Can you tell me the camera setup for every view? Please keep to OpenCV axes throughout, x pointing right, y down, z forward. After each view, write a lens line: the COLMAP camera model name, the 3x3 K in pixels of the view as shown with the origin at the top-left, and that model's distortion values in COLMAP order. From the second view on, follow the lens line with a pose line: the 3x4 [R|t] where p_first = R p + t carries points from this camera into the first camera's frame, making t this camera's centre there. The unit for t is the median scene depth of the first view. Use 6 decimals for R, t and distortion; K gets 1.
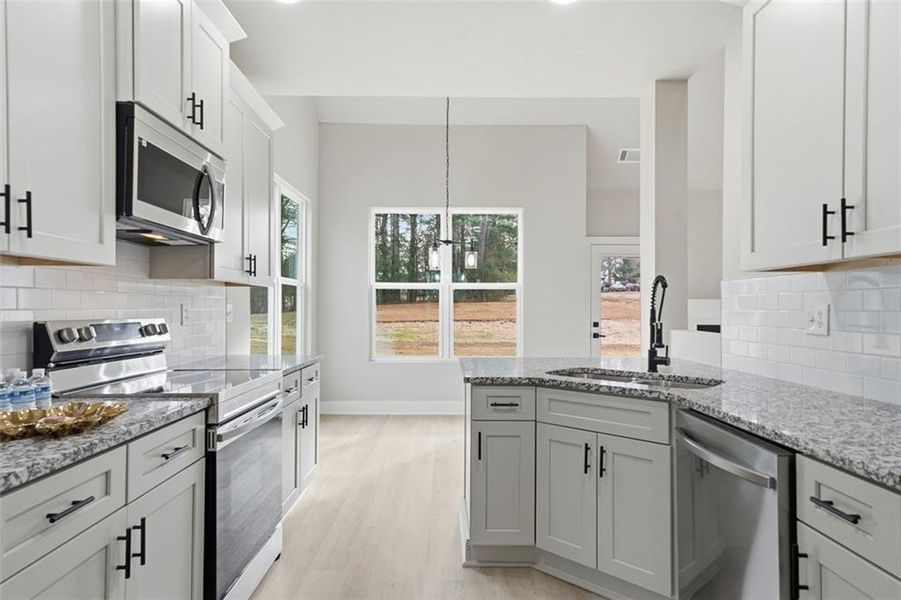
lens RADIAL K [[525.1, 0, 452.8], [0, 525.1, 304.2], [0, 0, 1]] dist [0.013570, 0.000564]
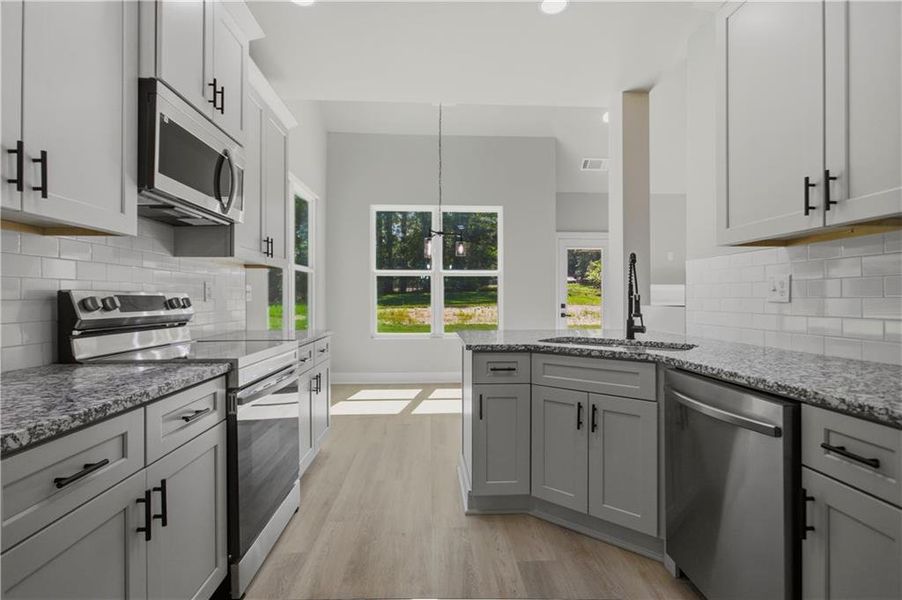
lens RADIAL K [[432.9, 0, 459.3], [0, 432.9, 296.7], [0, 0, 1]] dist [-0.014460, 0.000623]
pose [[0.998597, -0.003316, 0.052856, -0.045327], [0.003010, 0.999978, 0.005868, 0.036321], [-0.052874, -0.005701, 0.998585, 0.106732]]
